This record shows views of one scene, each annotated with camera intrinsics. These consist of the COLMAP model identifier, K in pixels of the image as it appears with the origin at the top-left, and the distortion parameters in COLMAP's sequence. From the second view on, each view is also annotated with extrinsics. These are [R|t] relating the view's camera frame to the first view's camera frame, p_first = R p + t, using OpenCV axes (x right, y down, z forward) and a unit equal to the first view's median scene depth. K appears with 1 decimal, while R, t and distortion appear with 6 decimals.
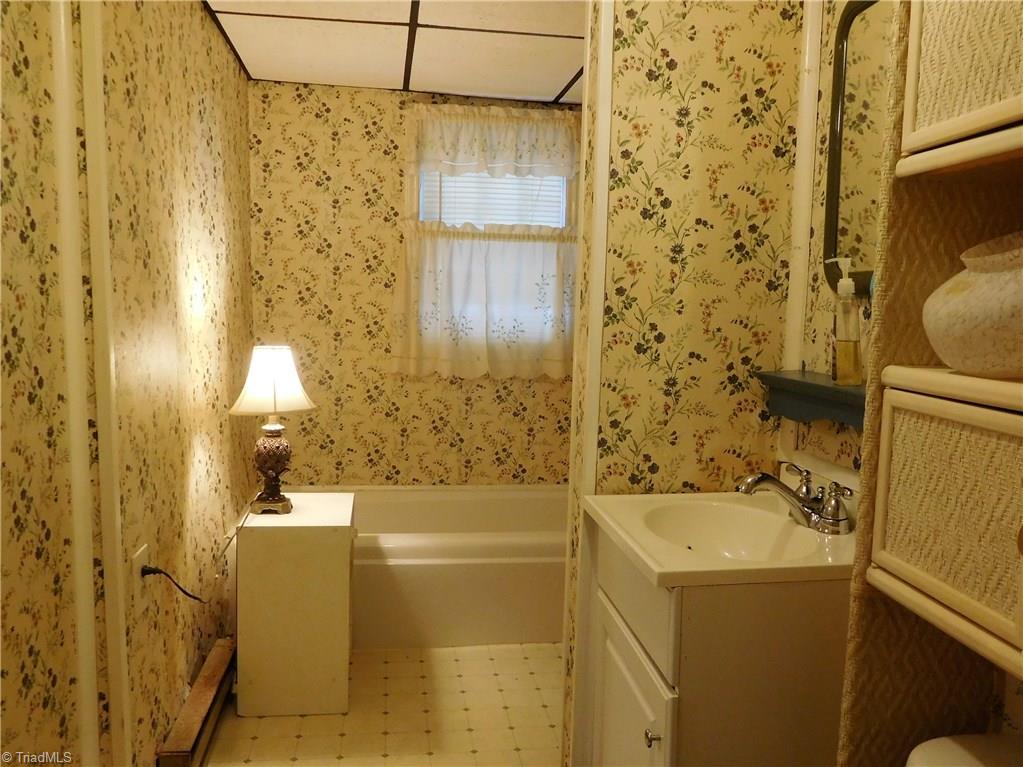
lens RADIAL K [[840.0, 0, 512.3], [0, 840.0, 385.6], [0, 0, 1]] dist [-0.004878, -0.003634]
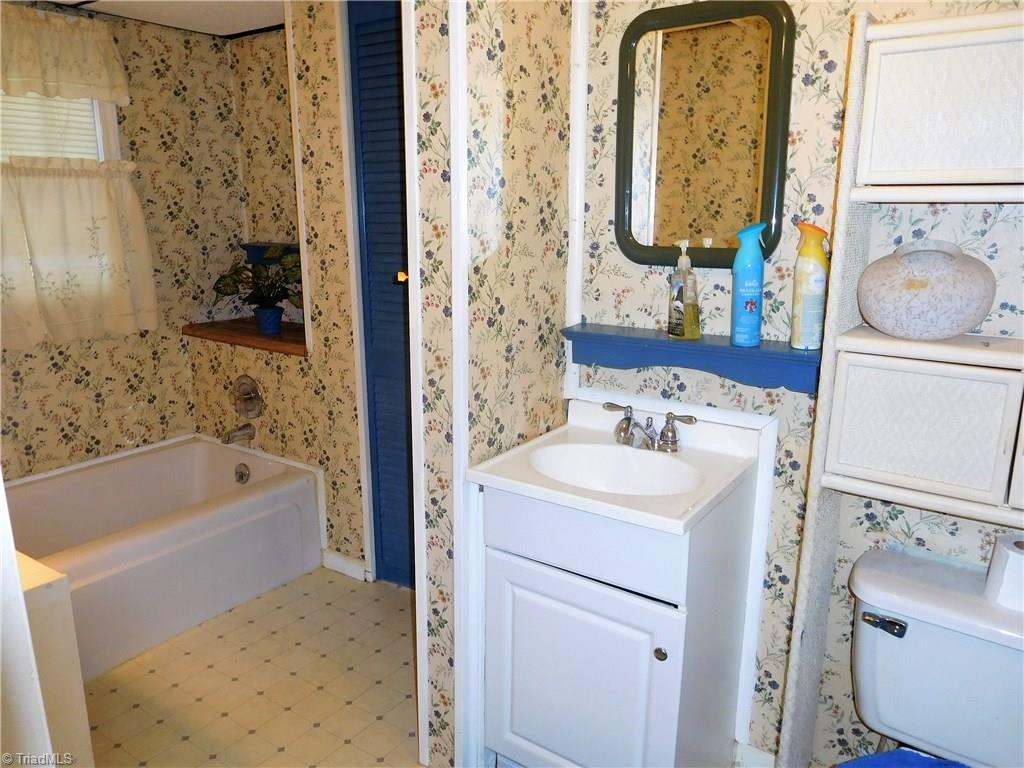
lens RADIAL K [[753.8, 0, 511.1], [0, 753.8, 382.4], [0, 0, 1]] dist [-0.004523, 0.004342]
pose [[0.696731, -0.179902, 0.694408, -0.491175], [0.086047, 0.982011, 0.168077, -0.123932], [-0.712153, -0.057353, 0.699677, 0.304116]]
